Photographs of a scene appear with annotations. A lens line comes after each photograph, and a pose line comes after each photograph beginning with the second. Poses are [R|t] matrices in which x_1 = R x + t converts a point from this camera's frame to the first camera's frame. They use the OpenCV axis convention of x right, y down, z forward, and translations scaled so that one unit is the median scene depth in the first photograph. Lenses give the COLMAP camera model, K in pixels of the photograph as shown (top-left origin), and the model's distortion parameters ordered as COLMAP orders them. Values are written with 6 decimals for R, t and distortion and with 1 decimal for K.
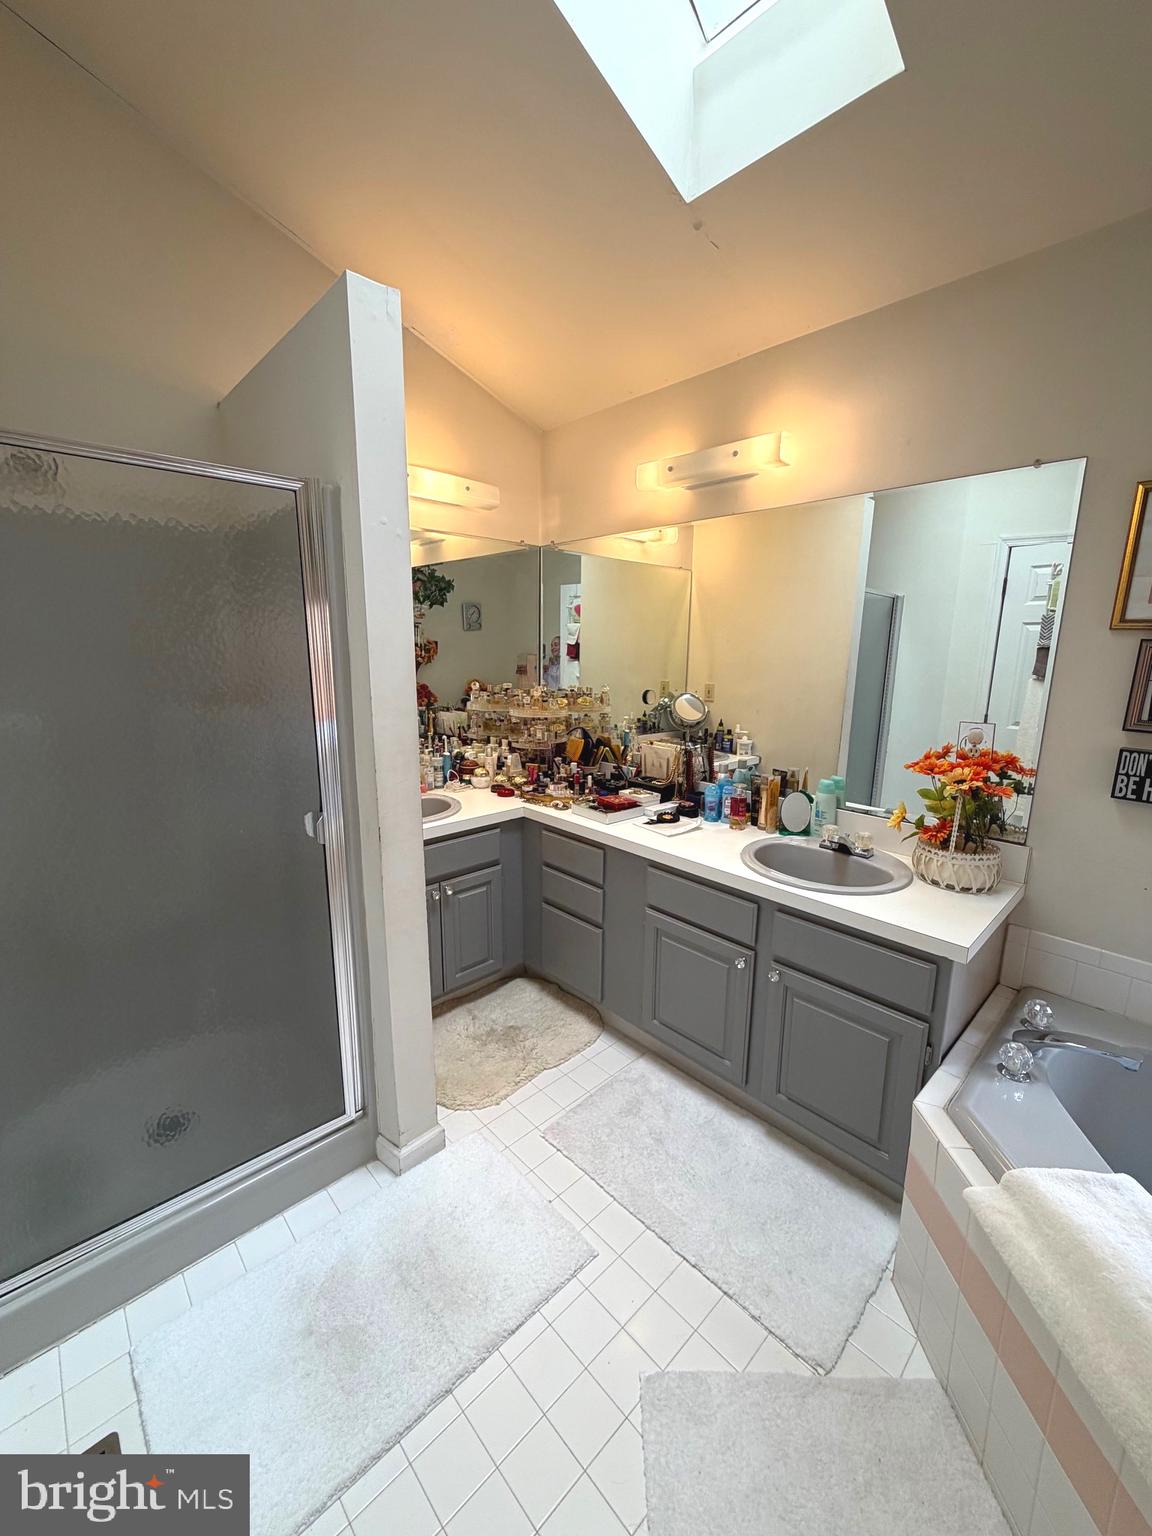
lens RADIAL K [[615.3, 0, 578.9], [0, 615.3, 770.4], [0, 0, 1]] dist [-0.000440, 0.000245]
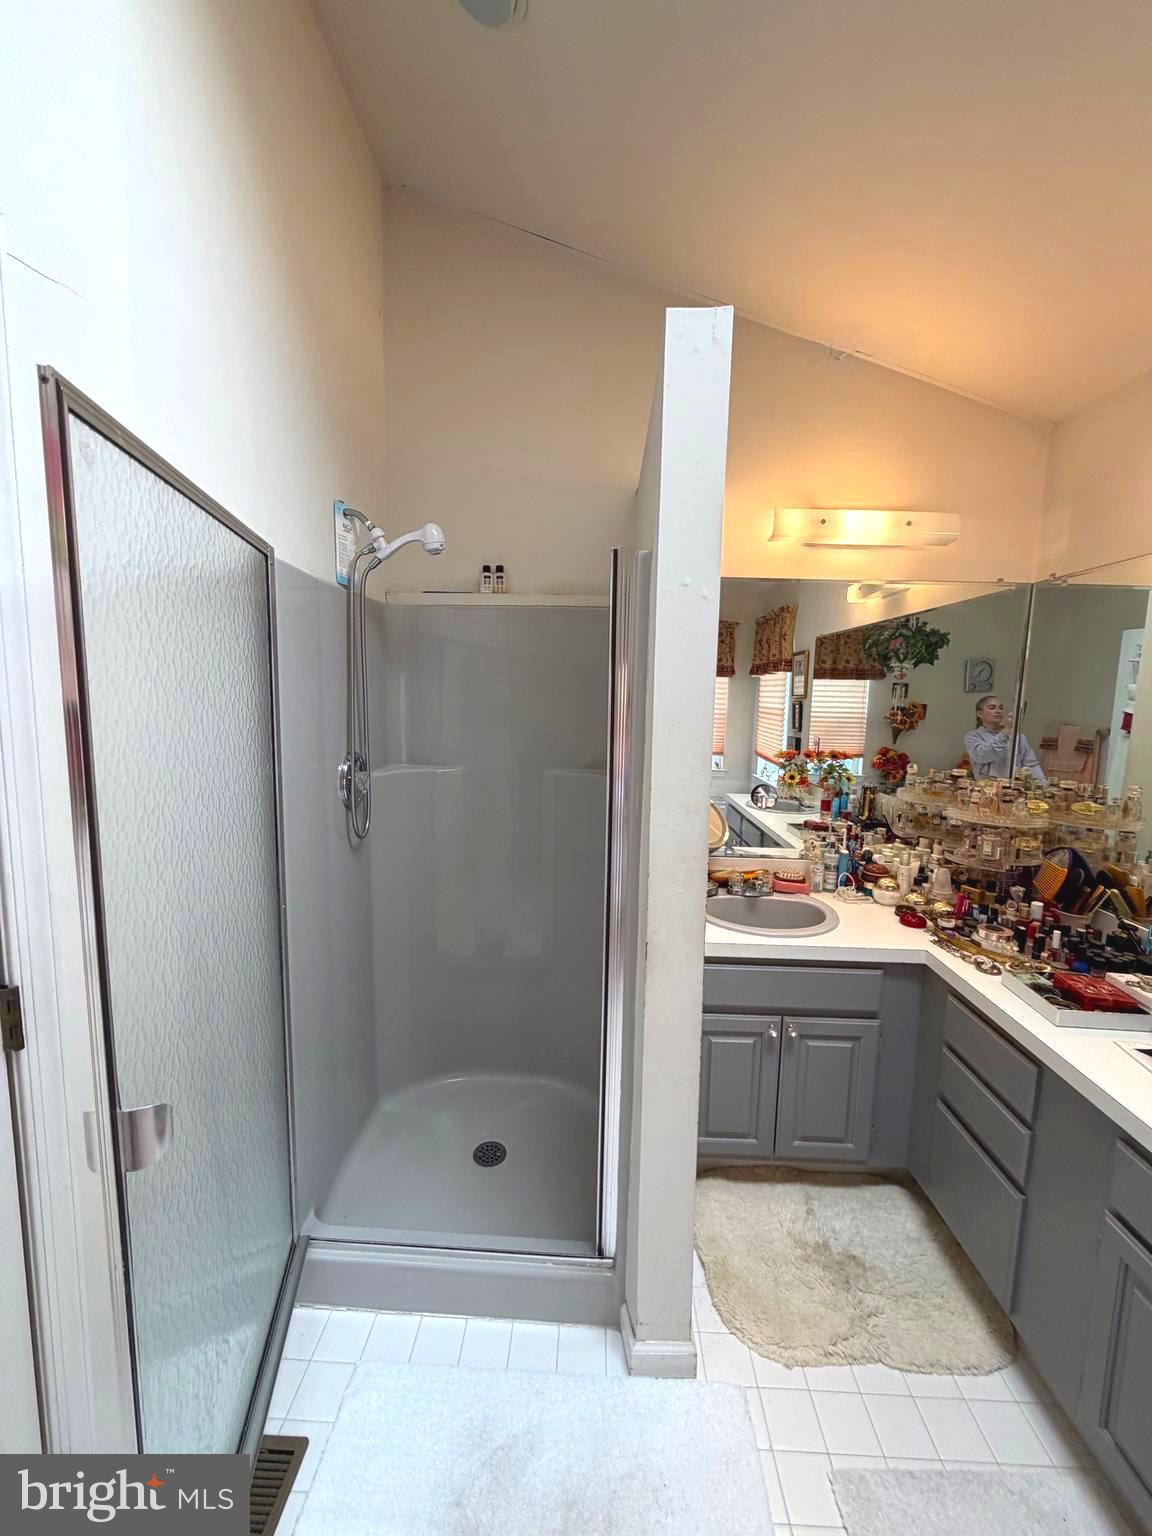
lens RADIAL K [[615.3, 0, 573.7], [0, 615.3, 767.3], [0, 0, 1]] dist [-0.000440, 0.000245]
pose [[0.696460, 0.091732, -0.711708, 0.101548], [-0.157481, 0.987156, -0.026874, -0.059333], [0.700102, 0.130797, 0.701961, 0.180149]]
